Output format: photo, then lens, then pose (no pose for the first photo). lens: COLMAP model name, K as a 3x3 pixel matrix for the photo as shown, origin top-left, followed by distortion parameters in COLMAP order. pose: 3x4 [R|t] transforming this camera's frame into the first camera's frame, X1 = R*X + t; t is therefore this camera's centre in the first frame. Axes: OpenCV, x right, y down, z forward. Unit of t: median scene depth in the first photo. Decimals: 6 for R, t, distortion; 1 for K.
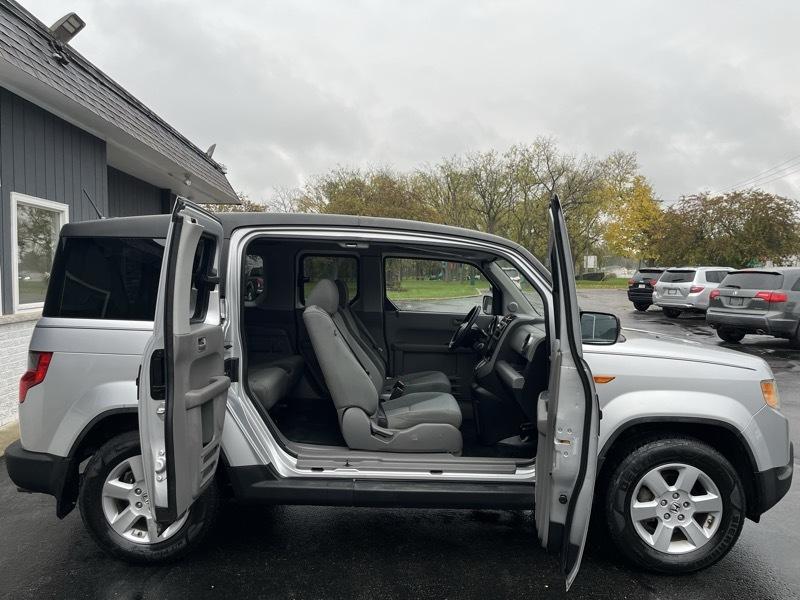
lens RADIAL K [[624.1, 0, 399.5], [0, 624.1, 296.5], [0, 0, 1]] dist [0.081848, -0.121480]
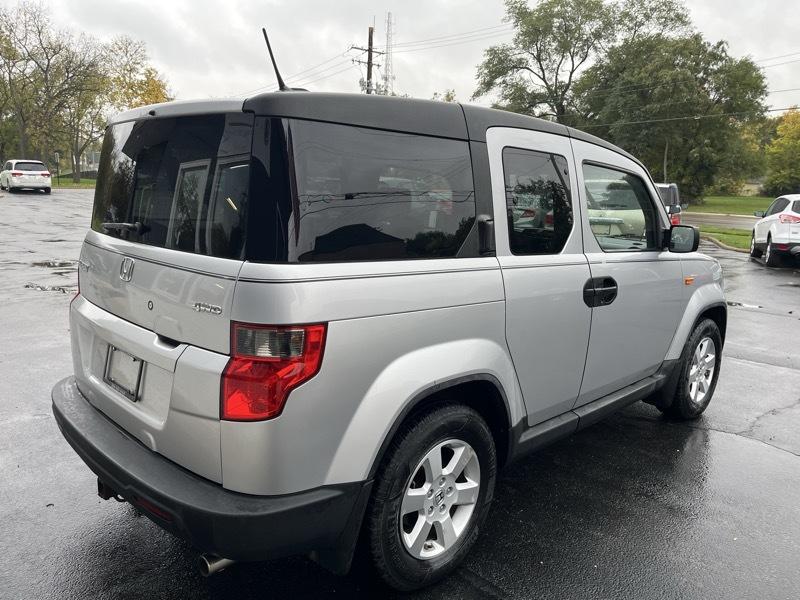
lens RADIAL K [[624.1, 0, 399.5], [0, 624.1, 296.5], [0, 0, 1]] dist [0.081848, -0.121480]
pose [[0.680020, -0.113118, 0.724415, -0.277831], [-0.002256, 0.987700, 0.156348, -0.008908], [-0.733190, -0.107954, 0.671400, 0.165418]]
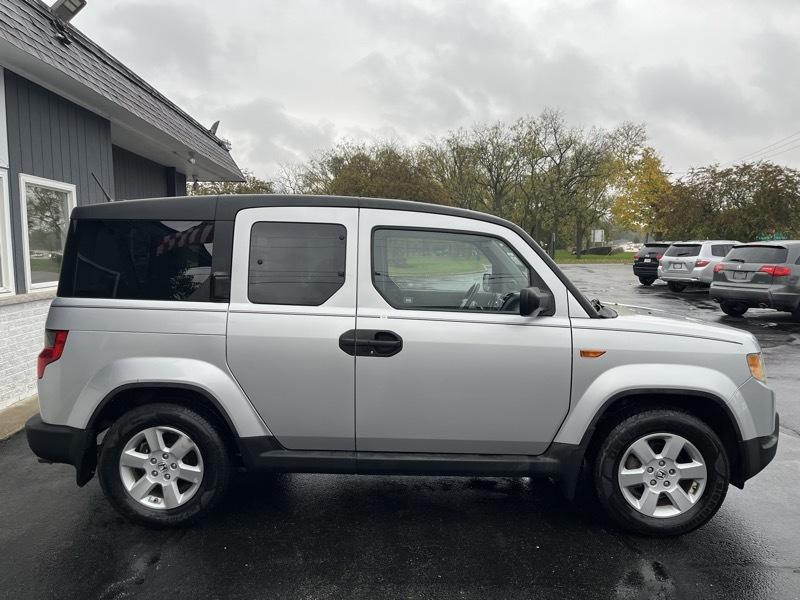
lens RADIAL K [[623.9, 0, 398.1], [0, 623.9, 308.1], [0, 0, 1]] dist [0.086710, -0.119764]
pose [[0.999891, -0.005832, -0.013591, 0.004670], [0.006602, 0.998334, 0.057326, -0.002024], [0.013234, -0.057410, 0.998263, -0.013808]]
